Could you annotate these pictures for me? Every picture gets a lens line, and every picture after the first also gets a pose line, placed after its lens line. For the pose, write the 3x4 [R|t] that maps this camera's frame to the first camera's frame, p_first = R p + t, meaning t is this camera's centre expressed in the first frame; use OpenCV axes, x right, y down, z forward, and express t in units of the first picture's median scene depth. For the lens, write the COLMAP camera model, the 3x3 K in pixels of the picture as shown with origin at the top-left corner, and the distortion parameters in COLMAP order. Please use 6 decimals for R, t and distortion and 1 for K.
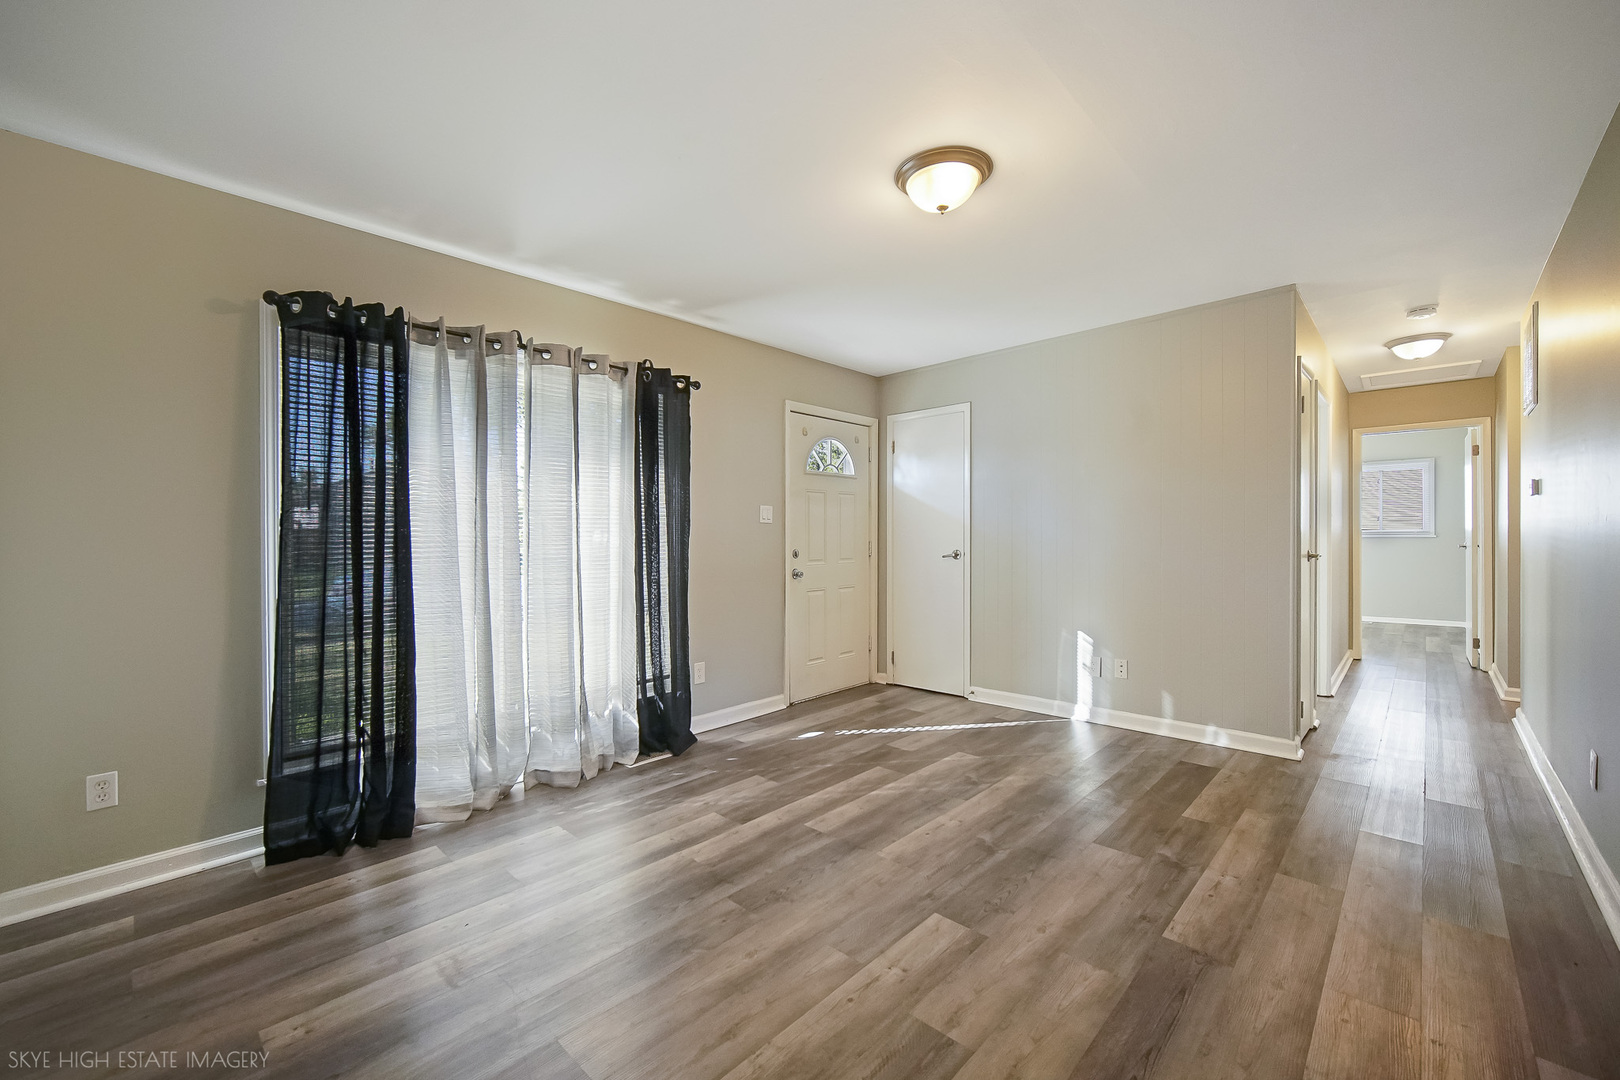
lens RADIAL K [[646.4, 0, 808.4], [0, 646.4, 532.0], [0, 0, 1]] dist [0.003296, -0.000959]
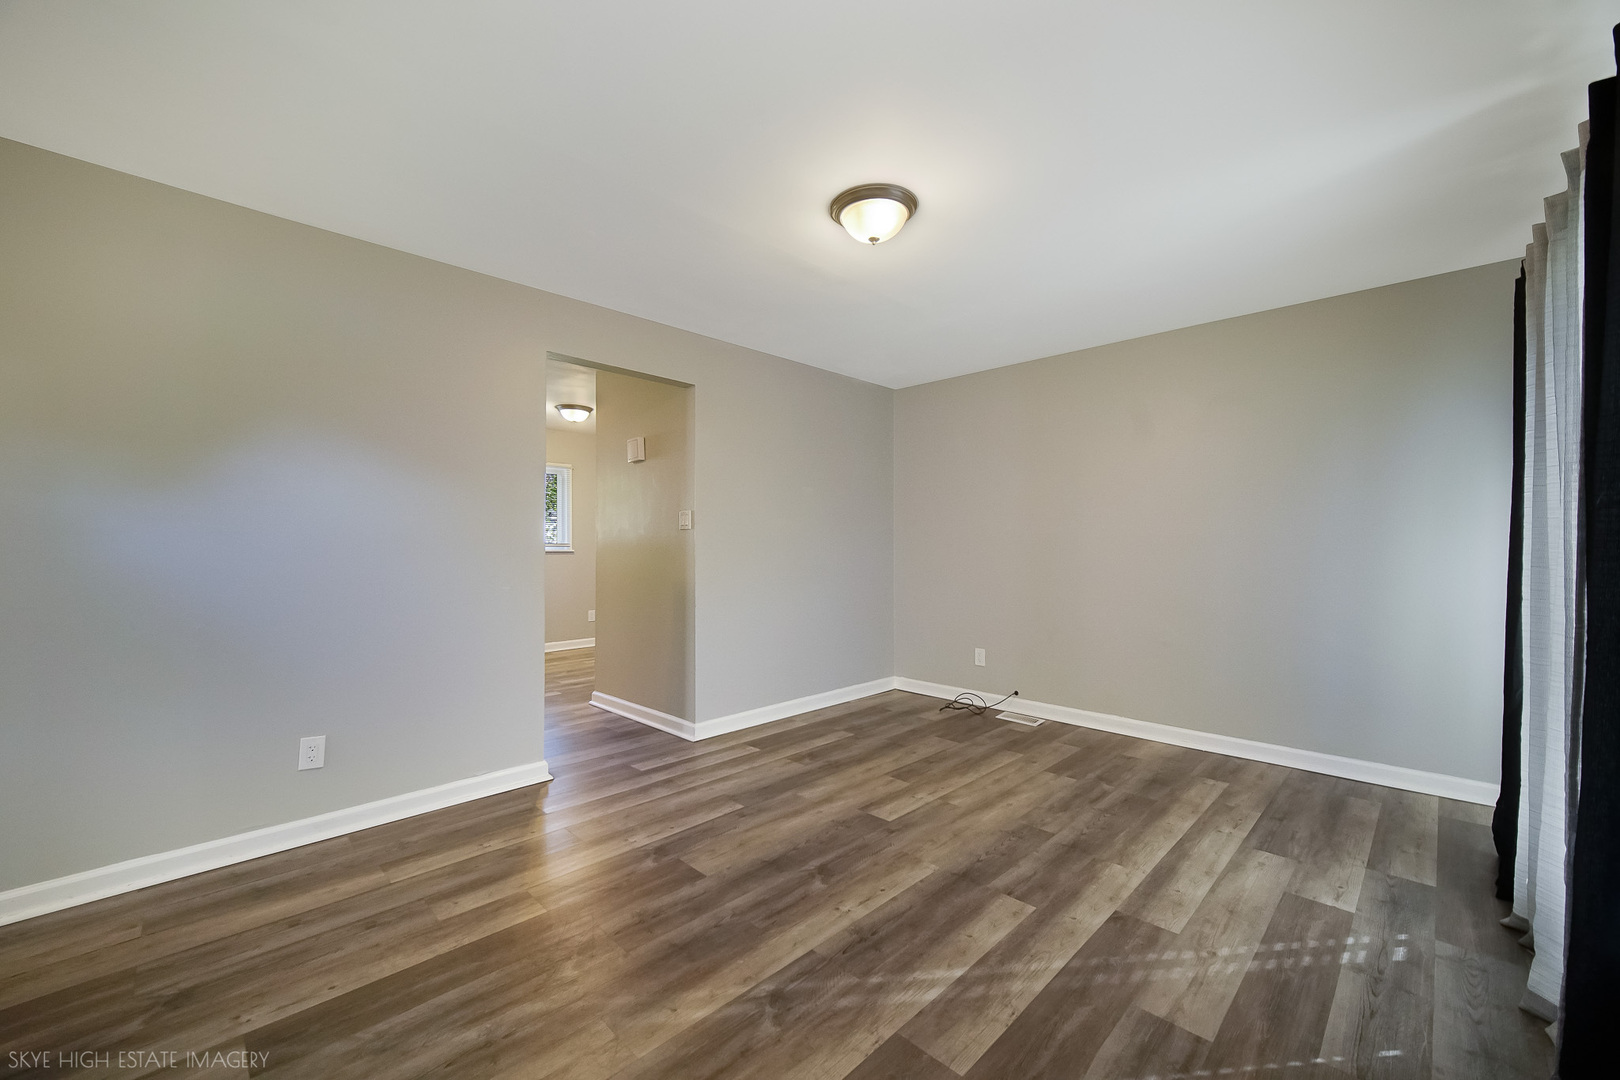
lens RADIAL K [[646.4, 0, 805.5], [0, 646.4, 542.3], [0, 0, 1]] dist [0.003296, -0.000959]
pose [[-0.999392, 0.006672, 0.034207, 0.231692], [0.006347, 0.999934, -0.009602, 0.008480], [-0.034269, -0.009379, -0.999369, 1.704249]]
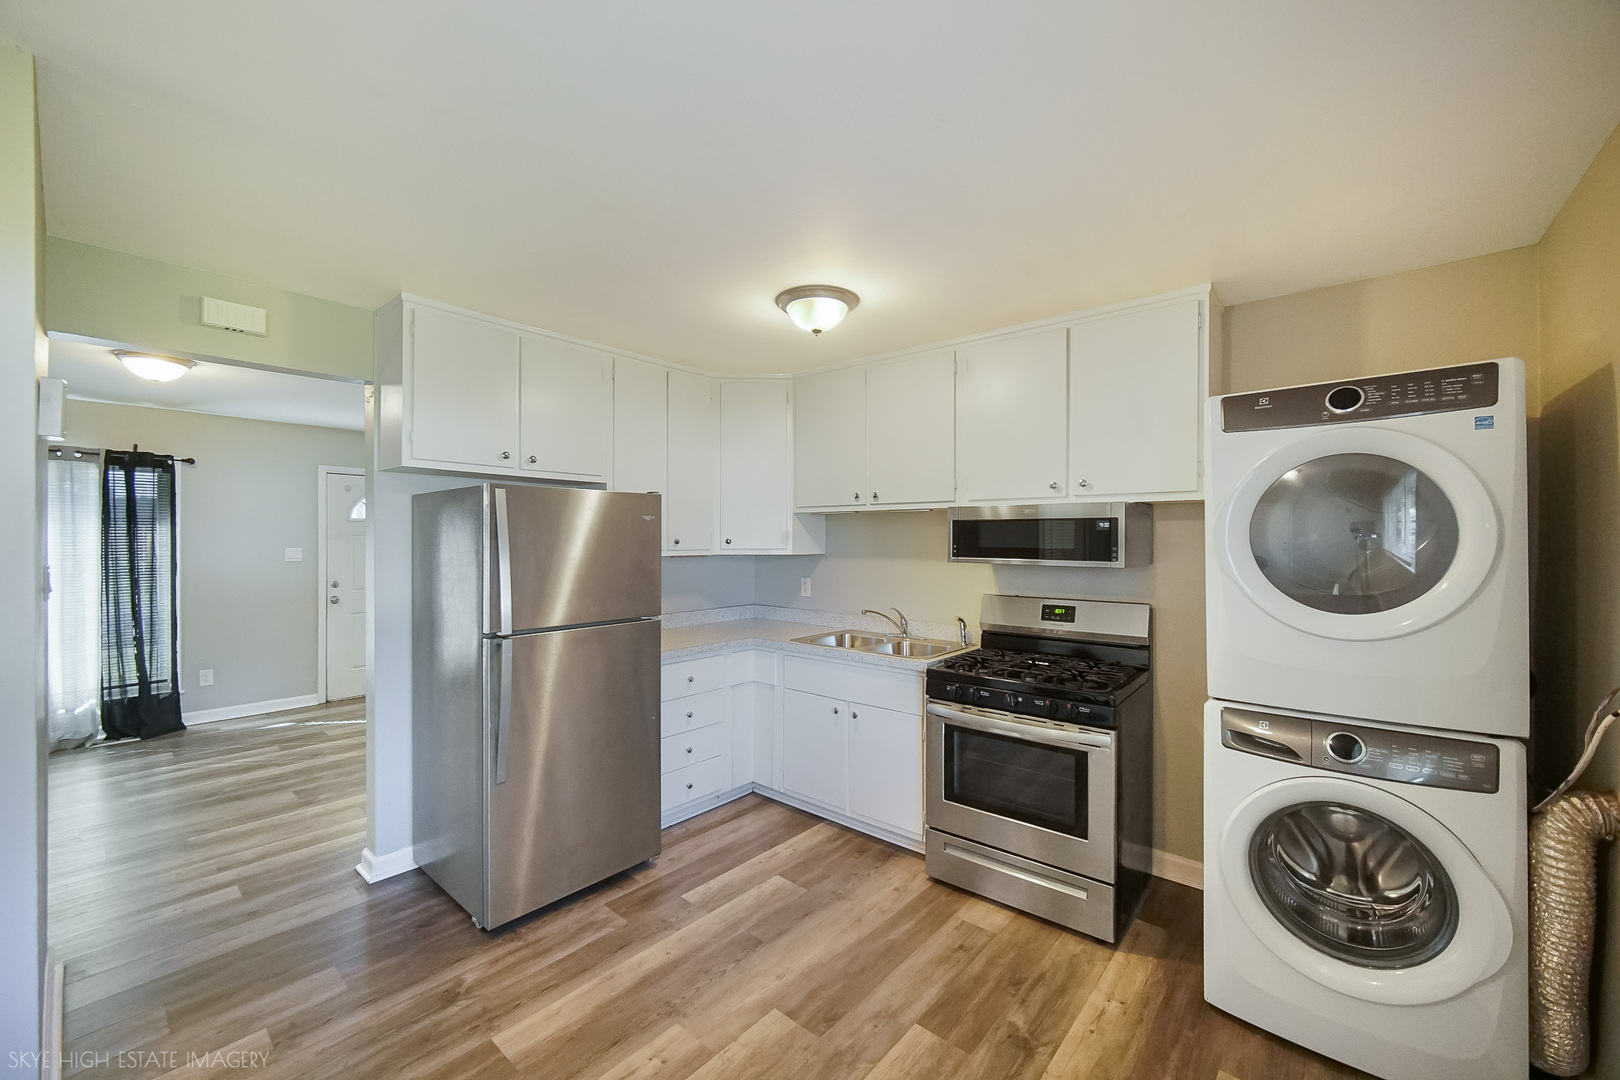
lens RADIAL K [[646.4, 0, 808.9], [0, 646.4, 538.1], [0, 0, 1]] dist [0.003296, -0.000959]
pose [[0.999324, 0.007453, 0.036007, 1.407915], [-0.007699, 0.999948, 0.006686, -0.119018], [-0.035955, -0.006959, 0.999329, -0.494813]]
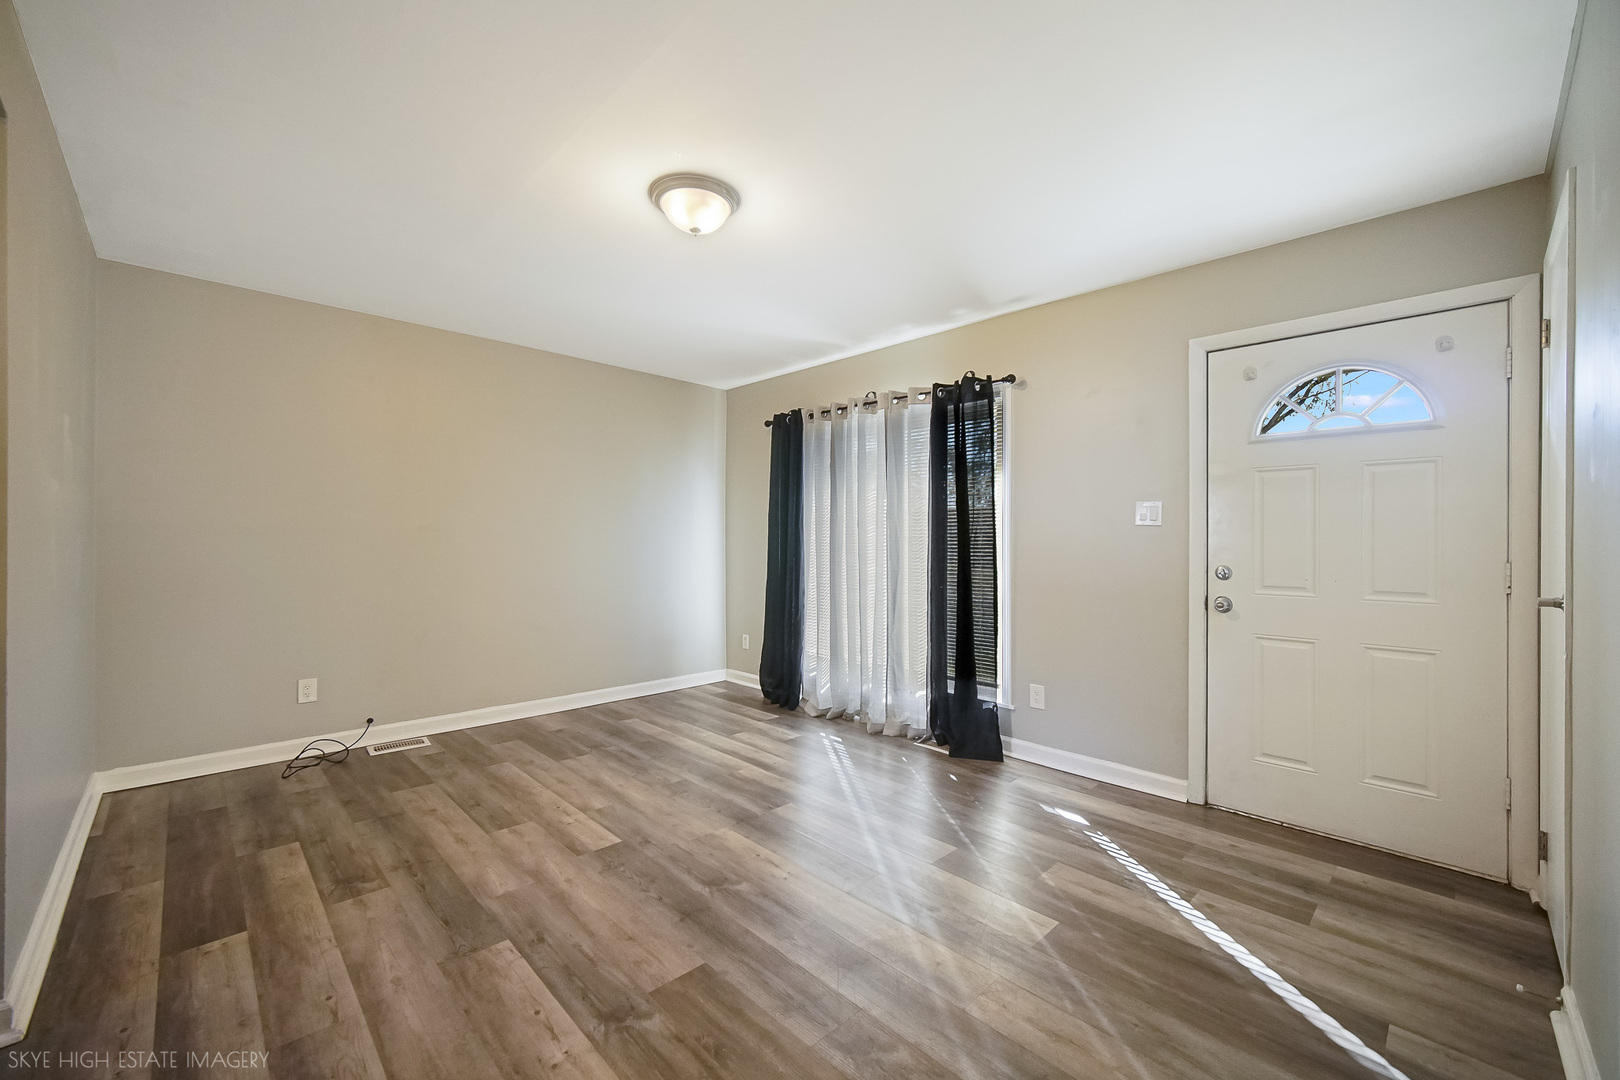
lens RADIAL K [[646.4, 0, 809.5], [0, 646.4, 541.0], [0, 0, 1]] dist [0.003296, -0.000959]
pose [[-0.038501, 0.006233, -0.999239, 1.026462], [-0.003518, 0.999974, 0.006373, -0.001313], [0.999252, 0.003761, -0.038478, 1.010359]]
